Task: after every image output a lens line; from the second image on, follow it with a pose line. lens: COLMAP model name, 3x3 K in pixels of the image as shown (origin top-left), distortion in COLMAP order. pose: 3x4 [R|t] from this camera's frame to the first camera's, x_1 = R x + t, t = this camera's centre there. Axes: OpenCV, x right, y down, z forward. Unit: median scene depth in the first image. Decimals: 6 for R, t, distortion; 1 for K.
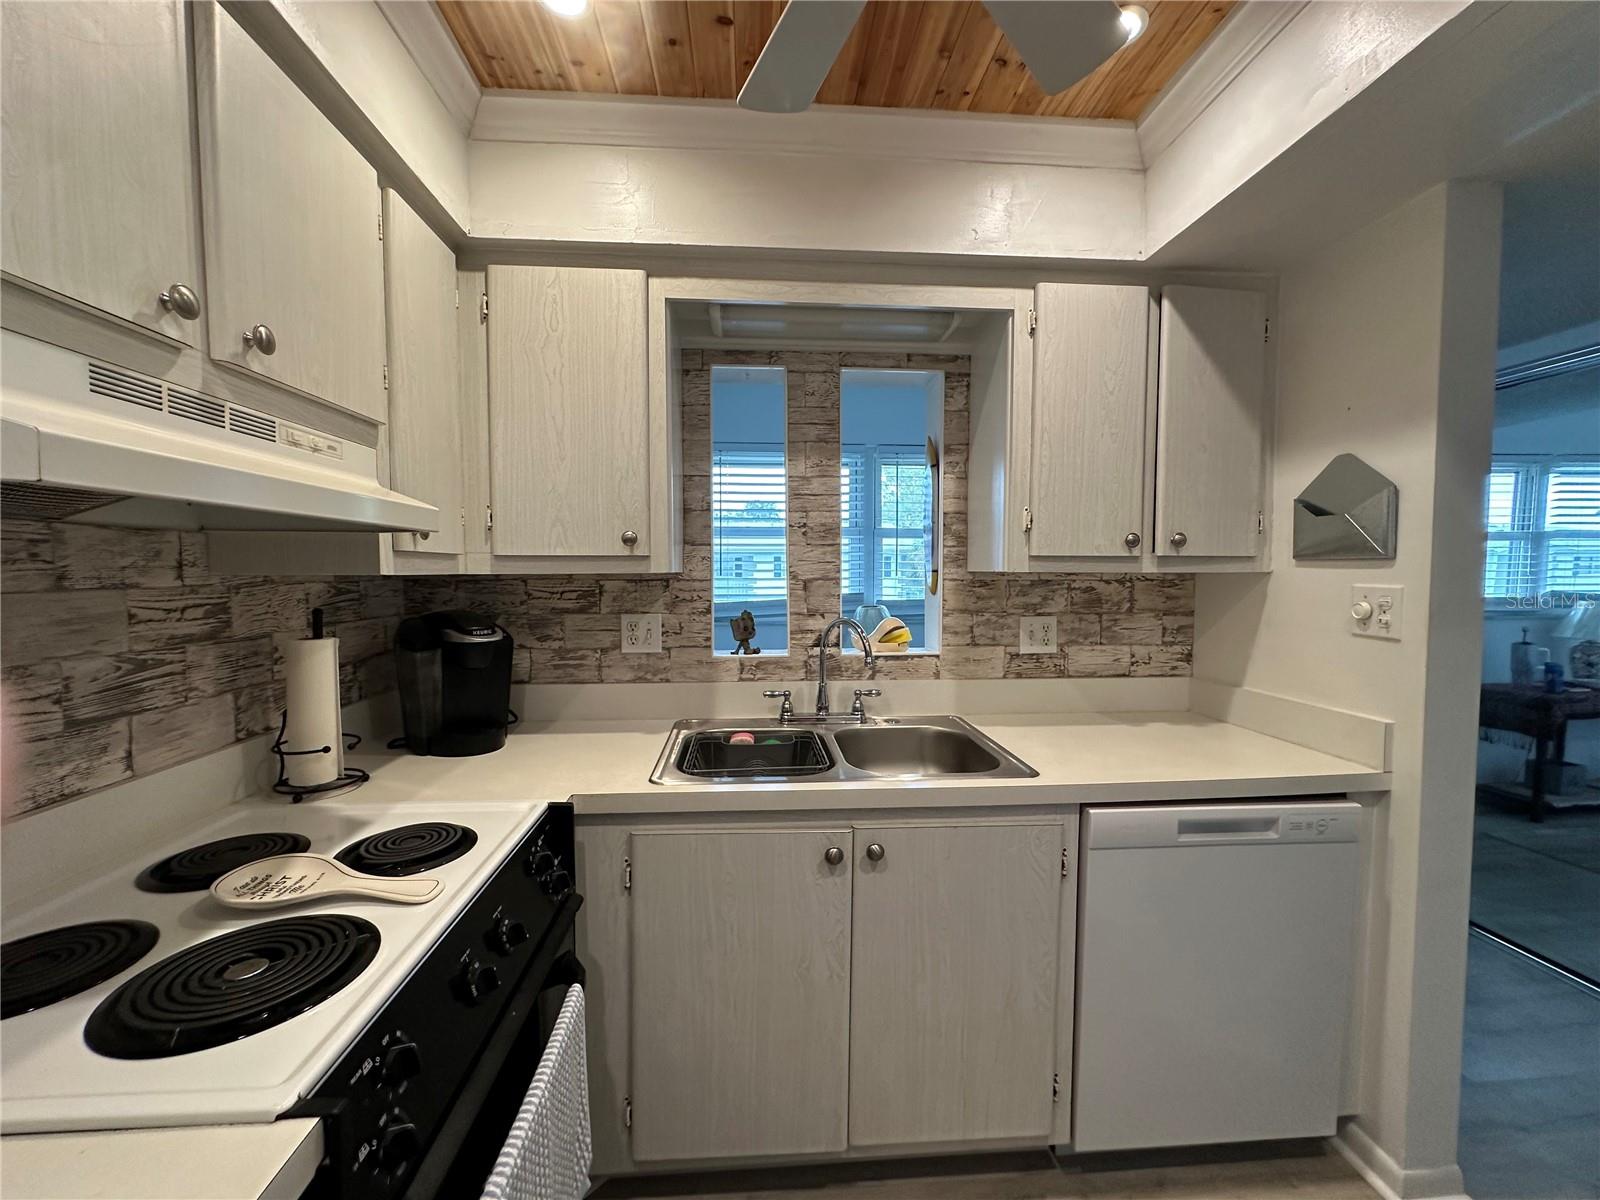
lens RADIAL K [[634.2, 0, 794.8], [0, 634.2, 598.5], [0, 0, 1]] dist [0.000715, 0.000105]
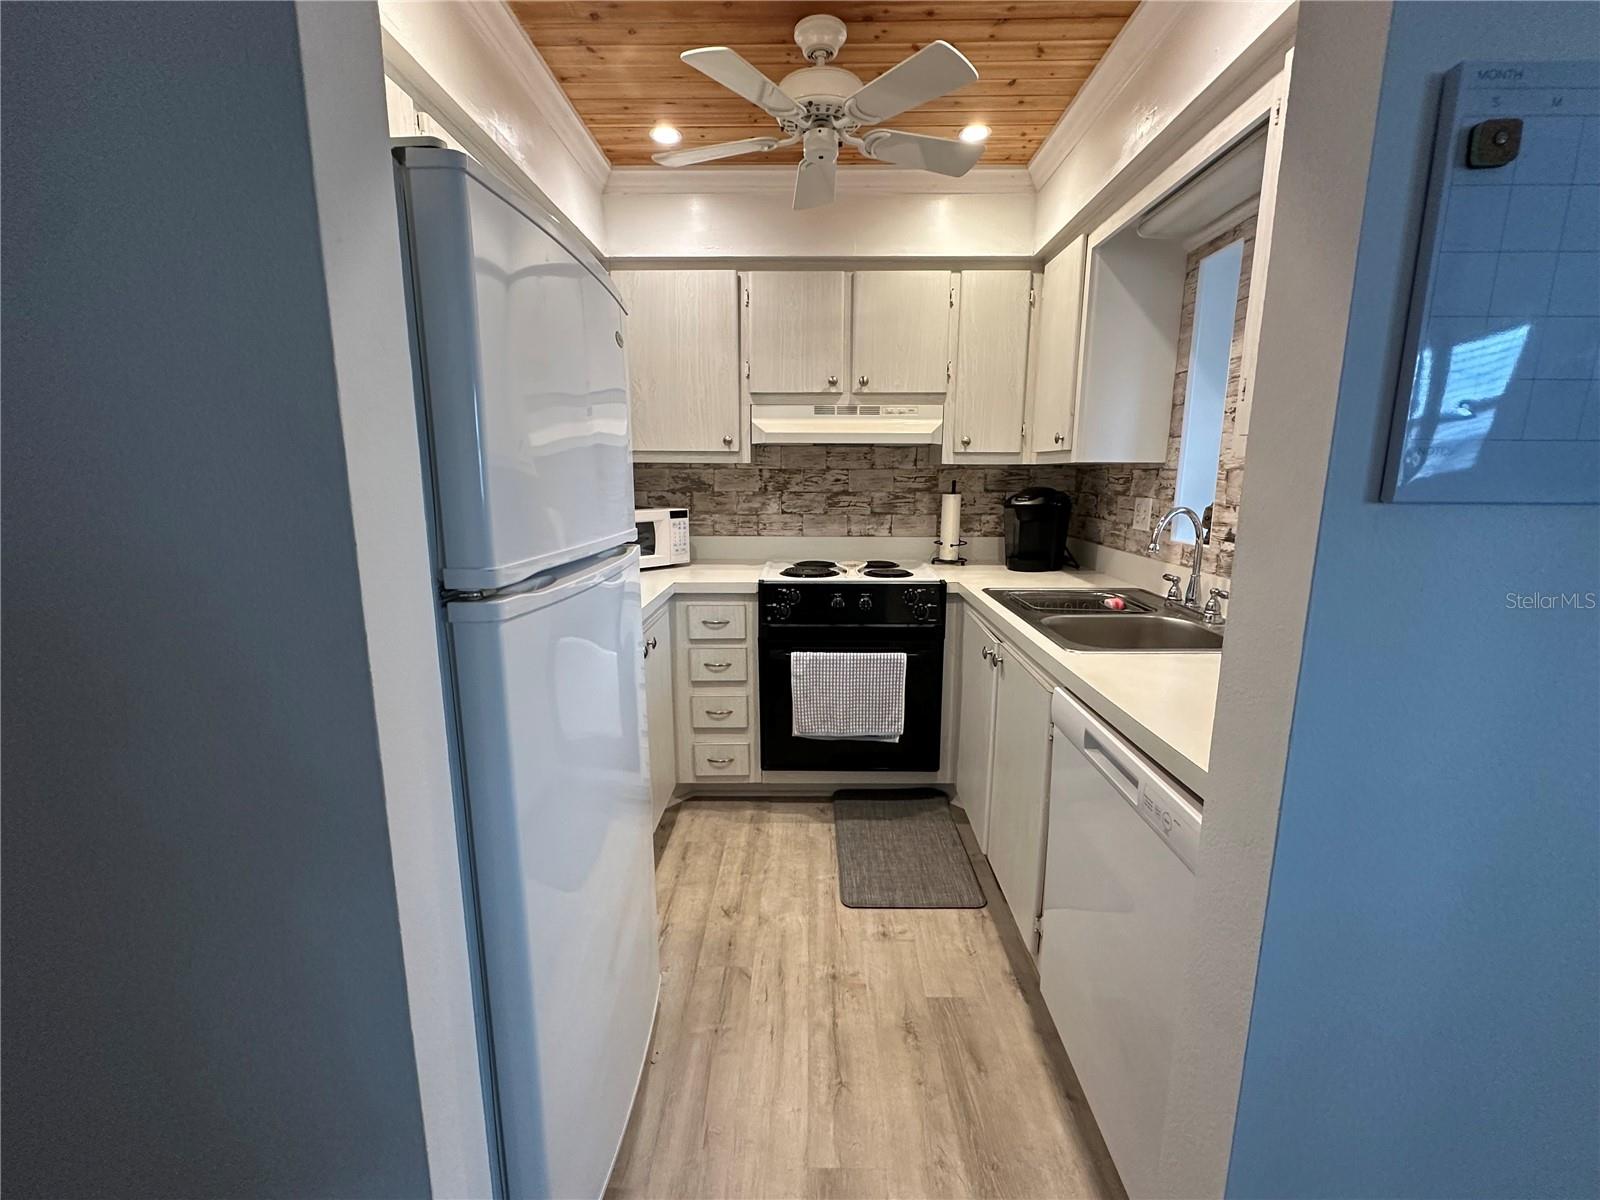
lens RADIAL K [[697.1, 0, 800.1], [0, 697.1, 603.1], [0, 0, 1]] dist [-0.001086, -0.000094]
pose [[-0.083843, 0.187973, -0.978589, 1.913767], [-0.046358, 0.980248, 0.192264, -0.006752], [0.995400, 0.061485, -0.073473, 0.760970]]
